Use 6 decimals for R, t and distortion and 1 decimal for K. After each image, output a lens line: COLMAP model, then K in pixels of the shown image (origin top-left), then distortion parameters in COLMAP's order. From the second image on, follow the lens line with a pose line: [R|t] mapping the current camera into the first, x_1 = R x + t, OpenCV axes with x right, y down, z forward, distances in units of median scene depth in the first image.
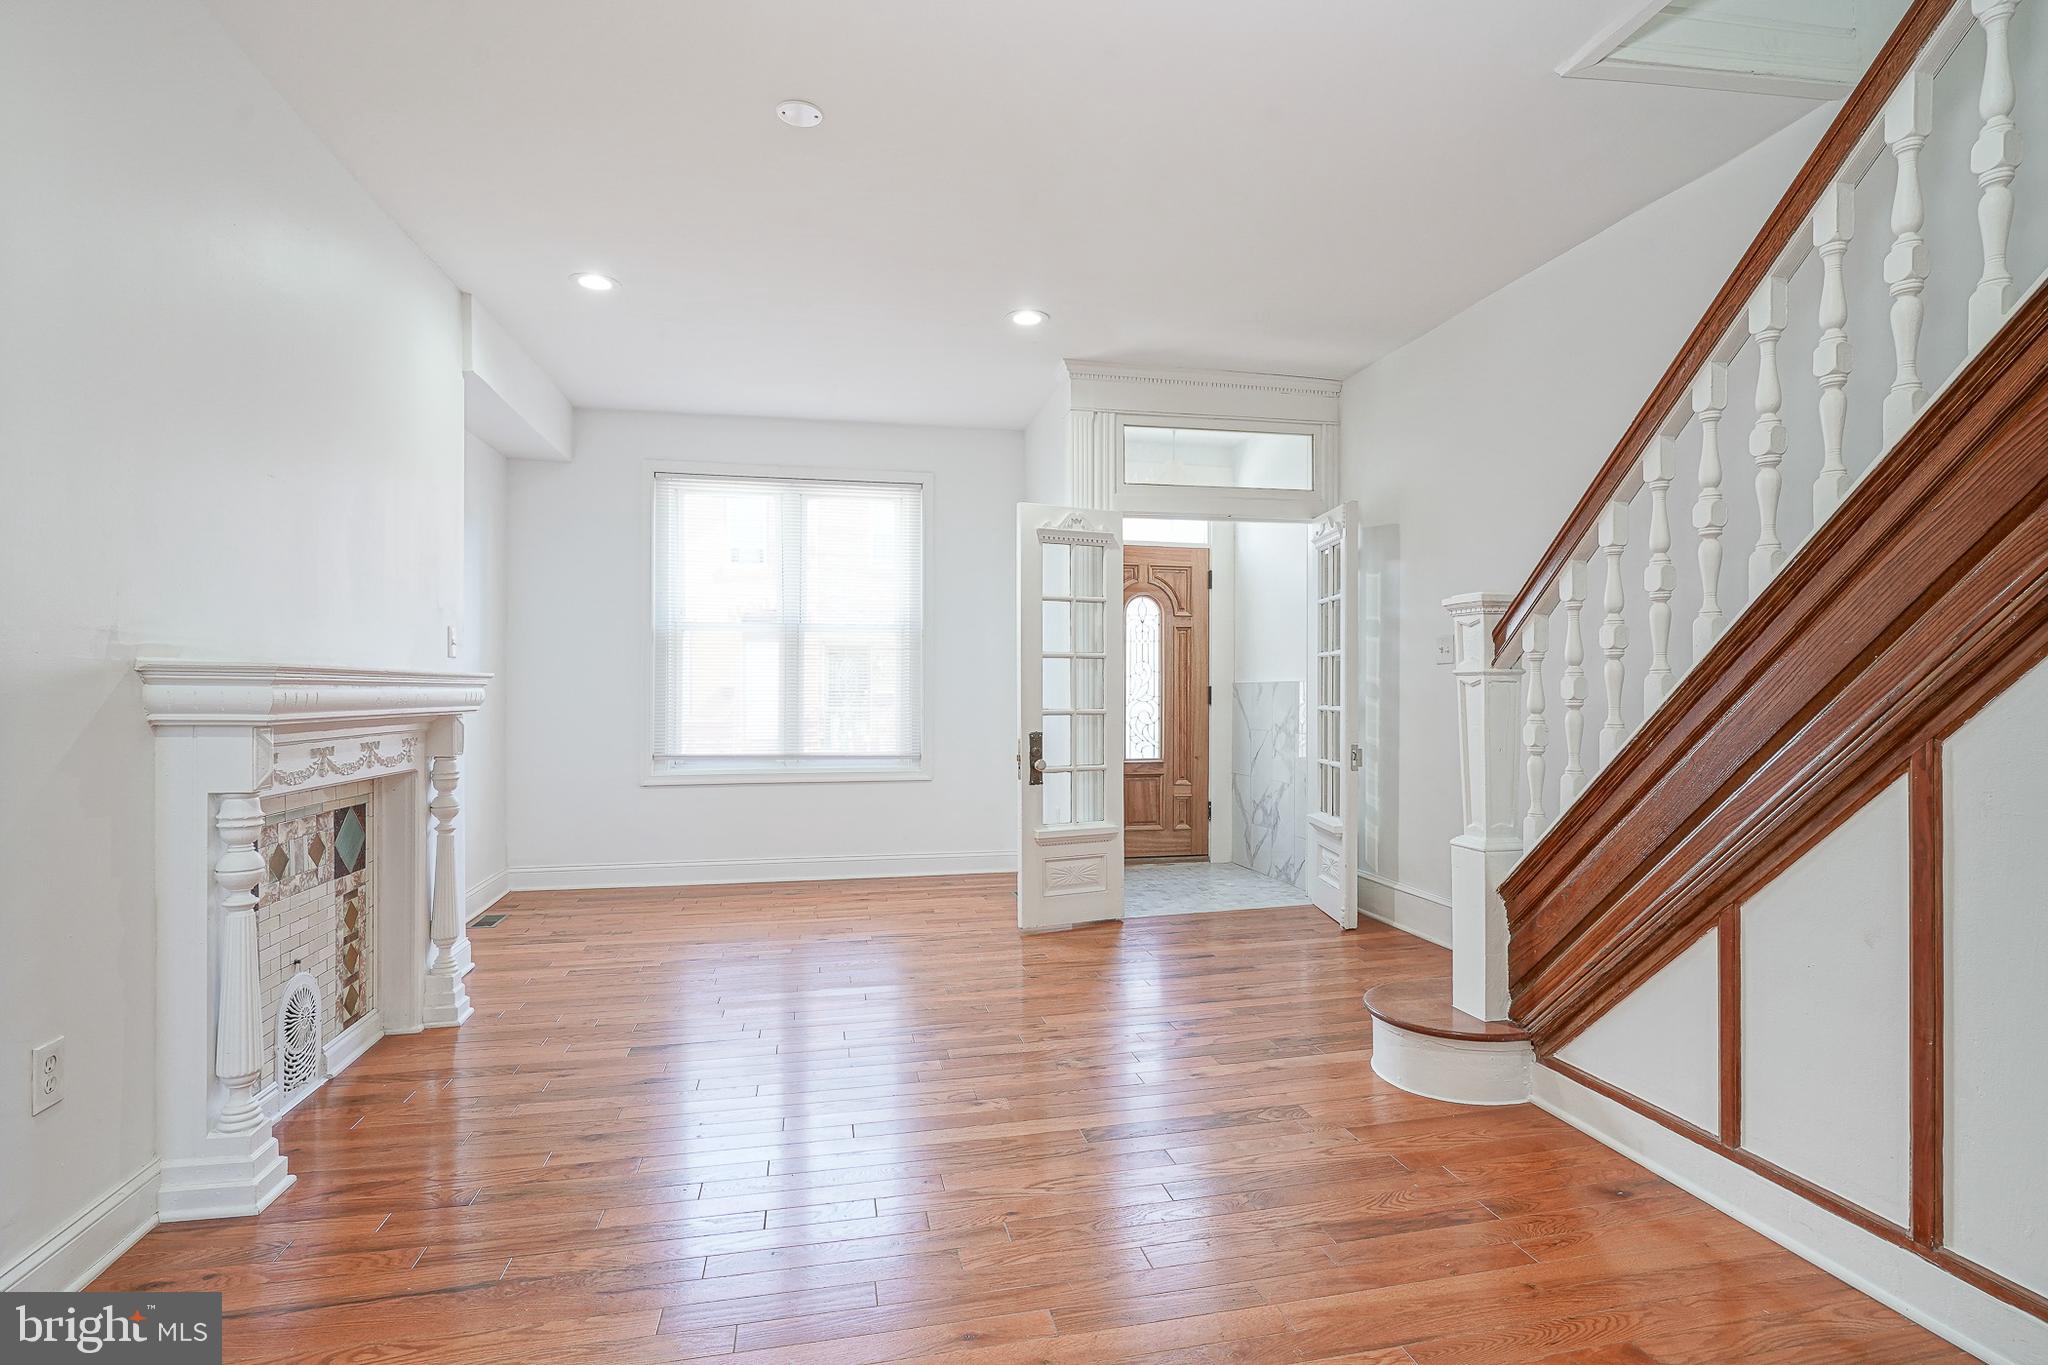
lens RADIAL K [[1025.1, 0, 983.1], [0, 1025.1, 695.0], [0, 0, 1]] dist [-0.011108, 0.006130]
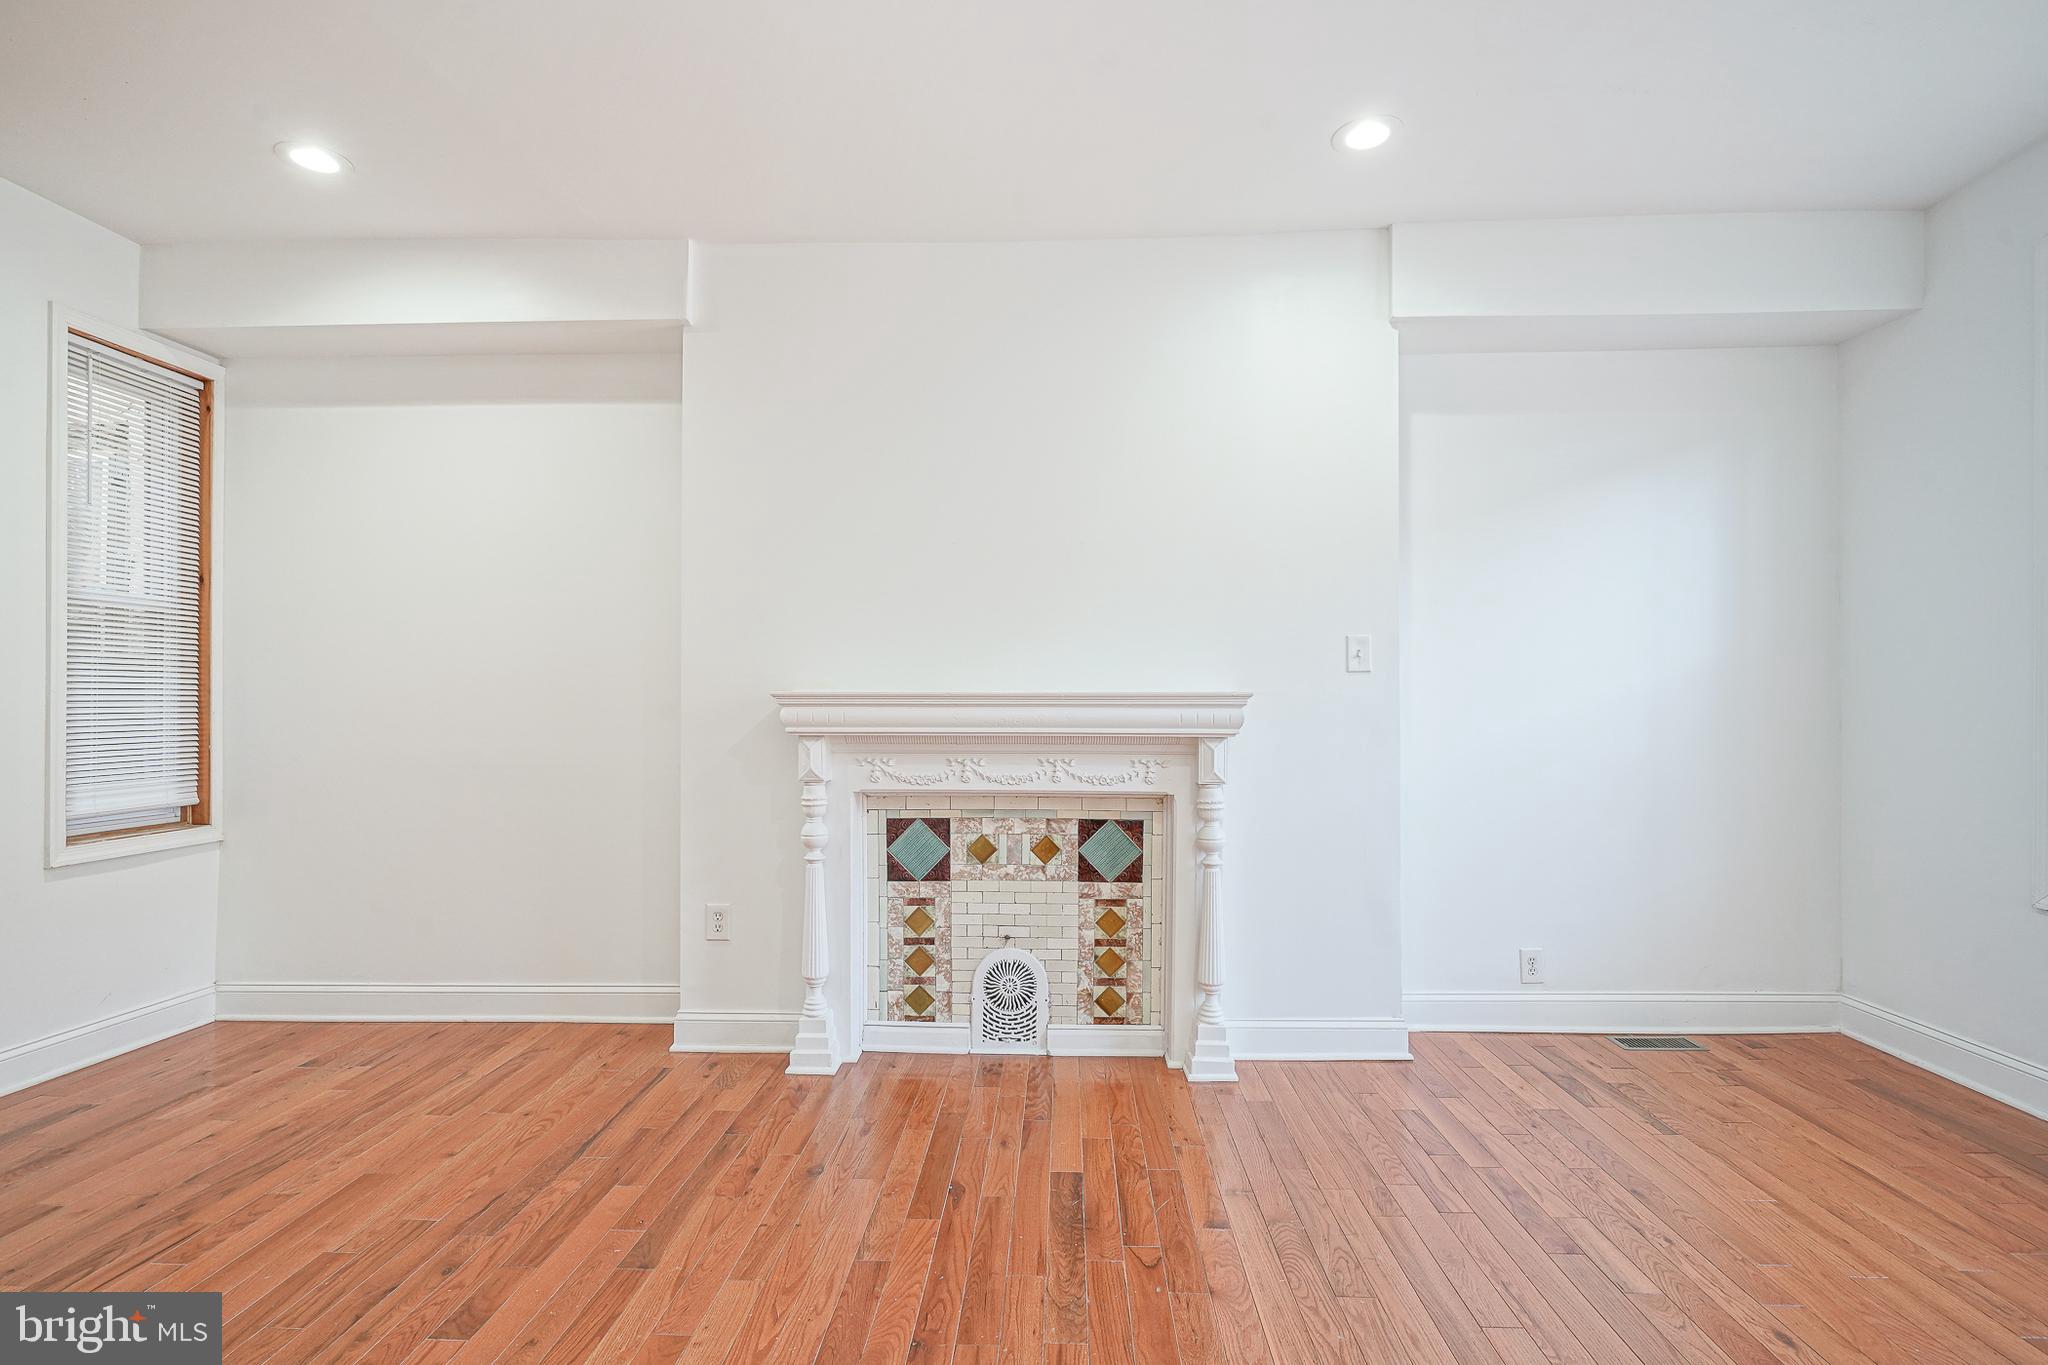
lens RADIAL K [[1025.1, 0, 1025.0], [0, 1025.1, 693.9], [0, 0, 1]] dist [-0.011108, 0.006130]
pose [[-0.214538, -0.009459, -0.976670, 0.417864], [-0.005354, 0.999949, -0.008509, -0.011316], [0.976701, 0.003404, -0.214578, 1.072456]]
